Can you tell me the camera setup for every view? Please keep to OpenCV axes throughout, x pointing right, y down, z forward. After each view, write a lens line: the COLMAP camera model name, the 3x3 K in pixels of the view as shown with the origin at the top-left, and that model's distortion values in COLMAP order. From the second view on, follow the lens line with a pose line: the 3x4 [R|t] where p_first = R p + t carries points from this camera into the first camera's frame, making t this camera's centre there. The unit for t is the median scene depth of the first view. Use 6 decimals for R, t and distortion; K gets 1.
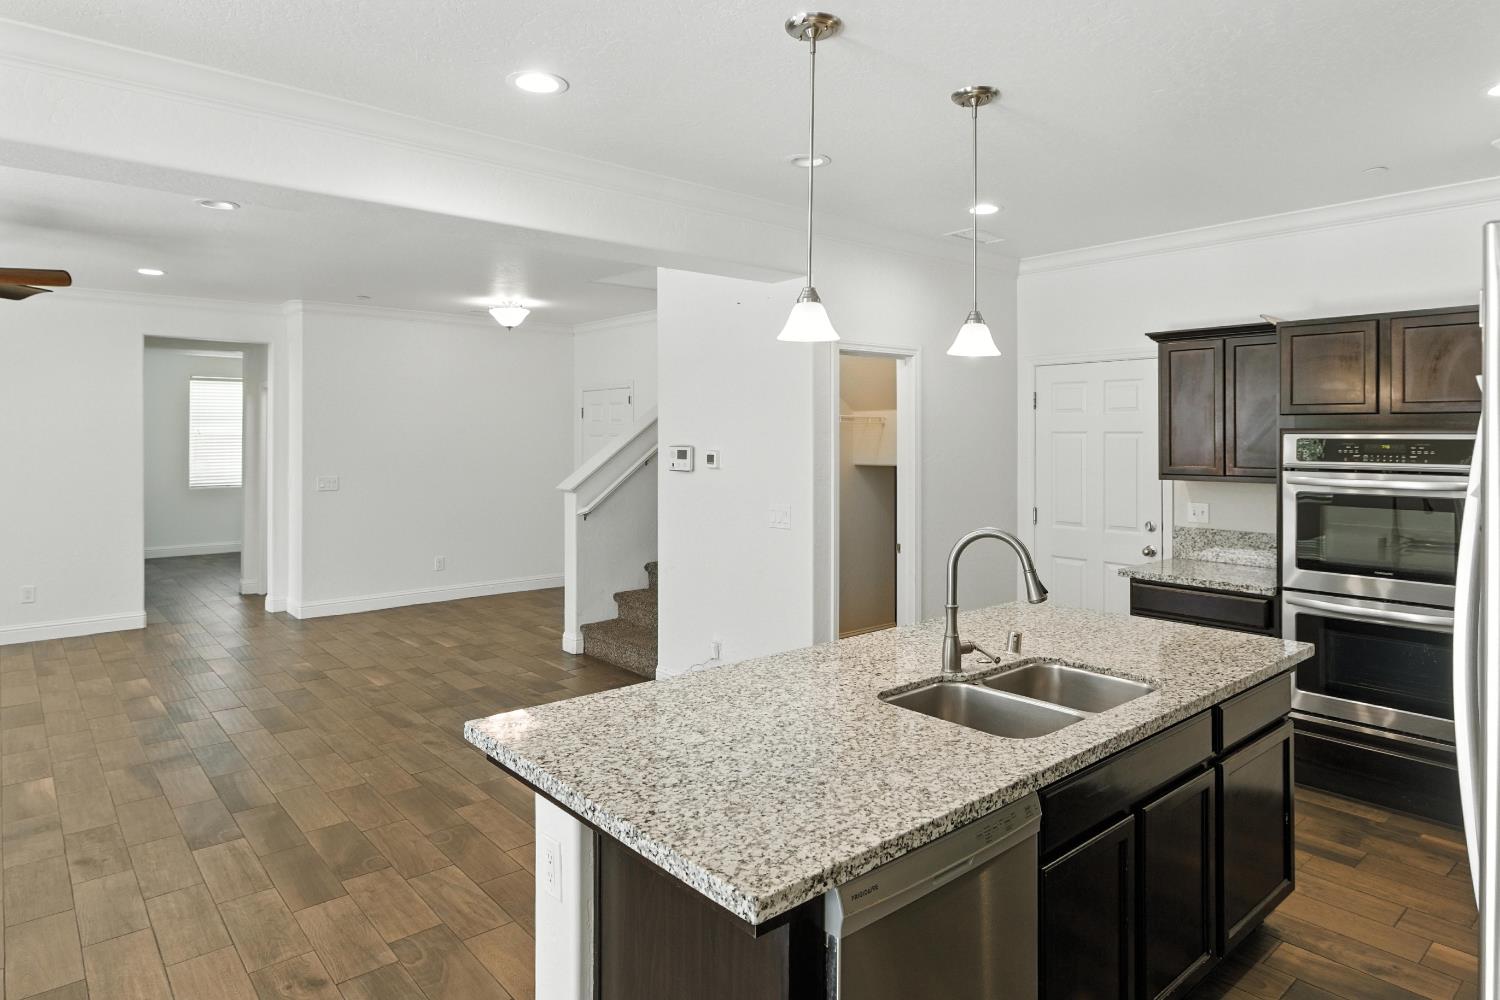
lens RADIAL K [[866.8, 0, 744.0], [0, 866.8, 434.4], [0, 0, 1]] dist [0.002090, -0.000274]
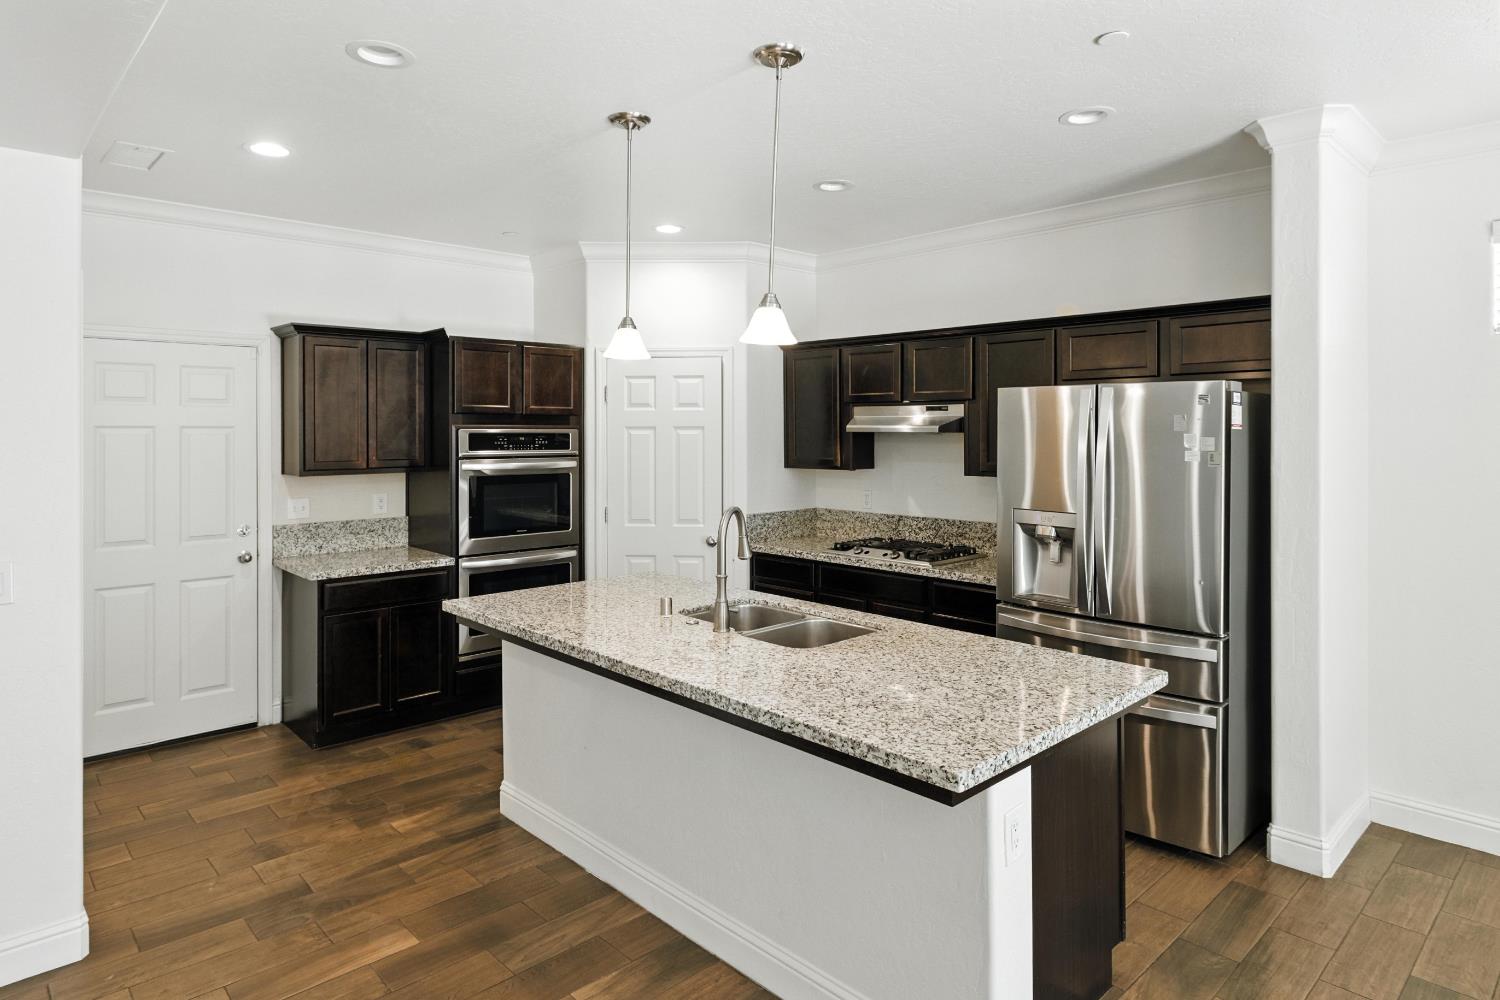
lens RADIAL K [[866.8, 0, 762.7], [0, 866.8, 431.3], [0, 0, 1]] dist [0.002090, -0.000274]
pose [[-0.063865, -0.005098, 0.997946, -0.602361], [-0.002479, 0.999985, 0.004950, -0.004879], [-0.997955, -0.002158, -0.063877, 0.649123]]
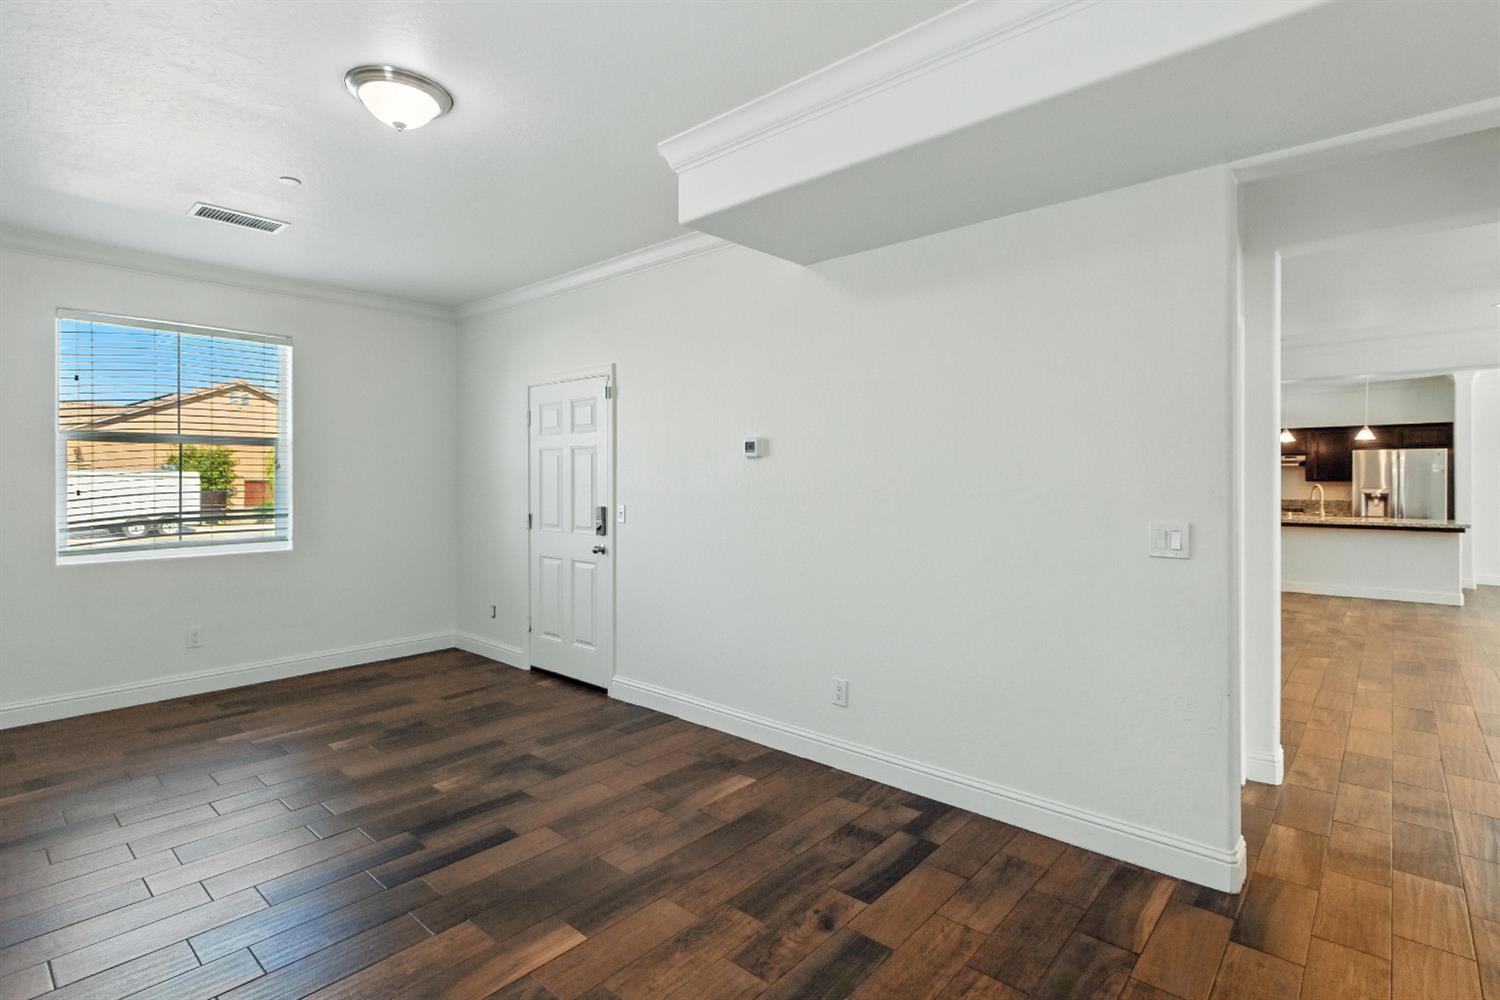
lens RADIAL K [[718.5, 0, 732.3], [0, 718.5, 469.3], [0, 0, 1]] dist [-0.000075, -0.002367]
pose [[-0.124145, 0.007450, 0.992236, -1.822519], [-0.010612, 0.999905, -0.008835, 0.060618], [-0.992207, -0.011626, -0.124054, 2.712597]]
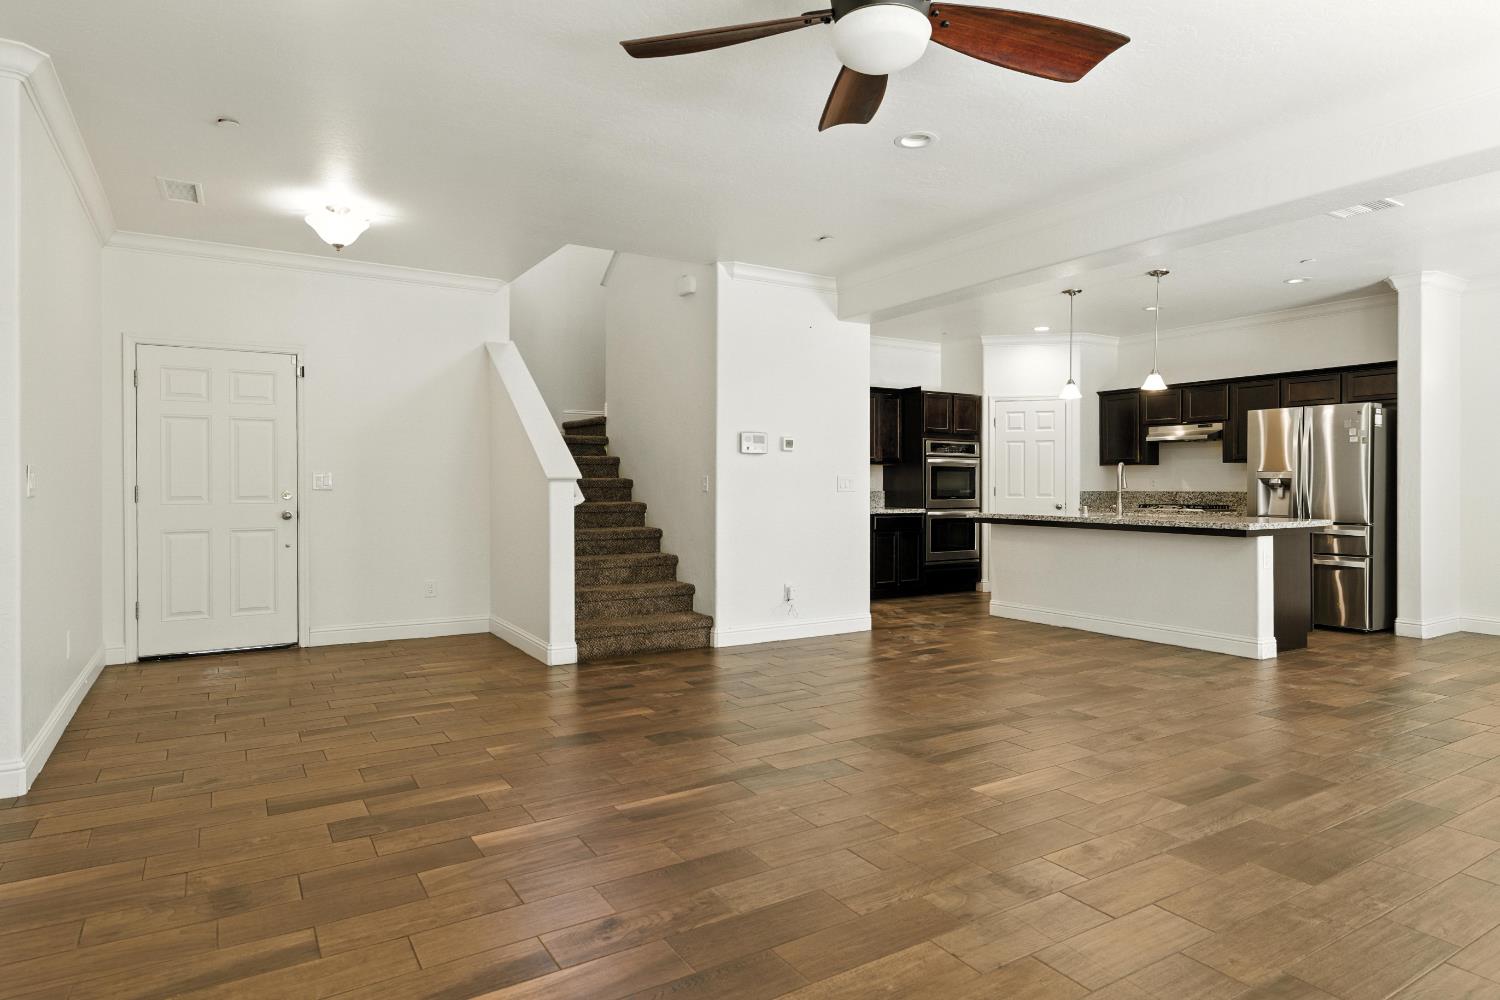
lens RADIAL K [[866.8, 0, 747.9], [0, 866.8, 489.6], [0, 0, 1]] dist [0.002090, -0.000274]
pose [[0.152413, -0.007757, 0.988286, -1.661056], [-0.003154, 0.999960, 0.008335, 0.107937], [-0.988312, -0.004387, 0.152383, 1.101469]]
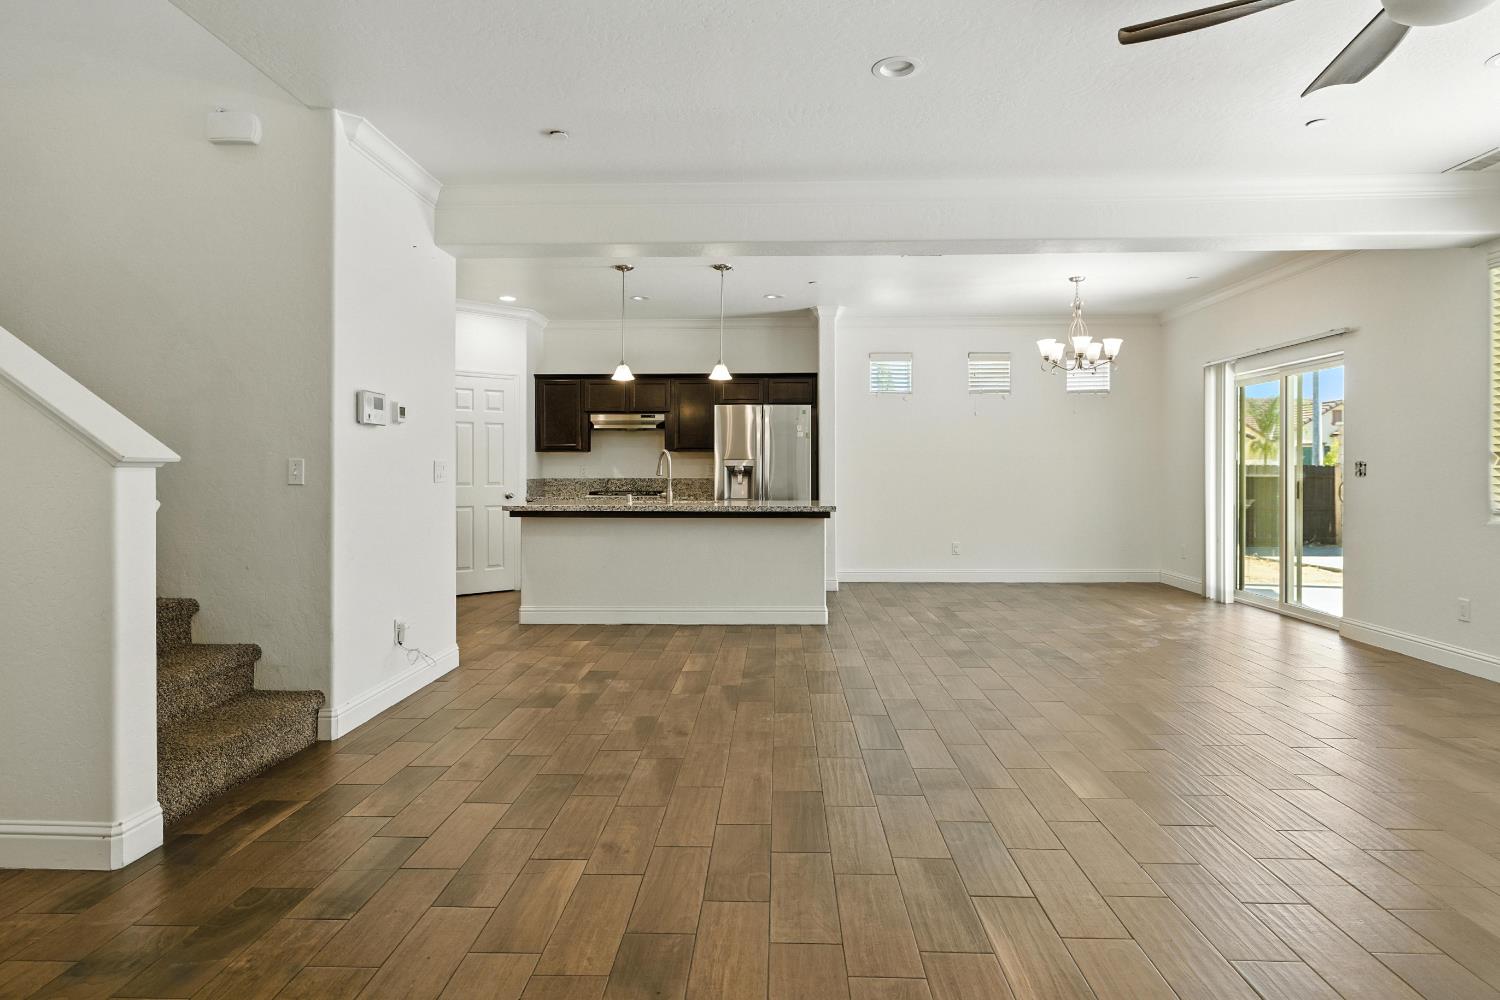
lens RADIAL K [[866.8, 0, 748.0], [0, 866.8, 472.0], [0, 0, 1]] dist [0.002090, -0.000274]
pose [[-0.739708, -0.000966, 0.672927, -1.109518], [-0.001627, 0.999999, -0.000353, 0.110984], [-0.672926, -0.001356, -0.739708, 1.788183]]
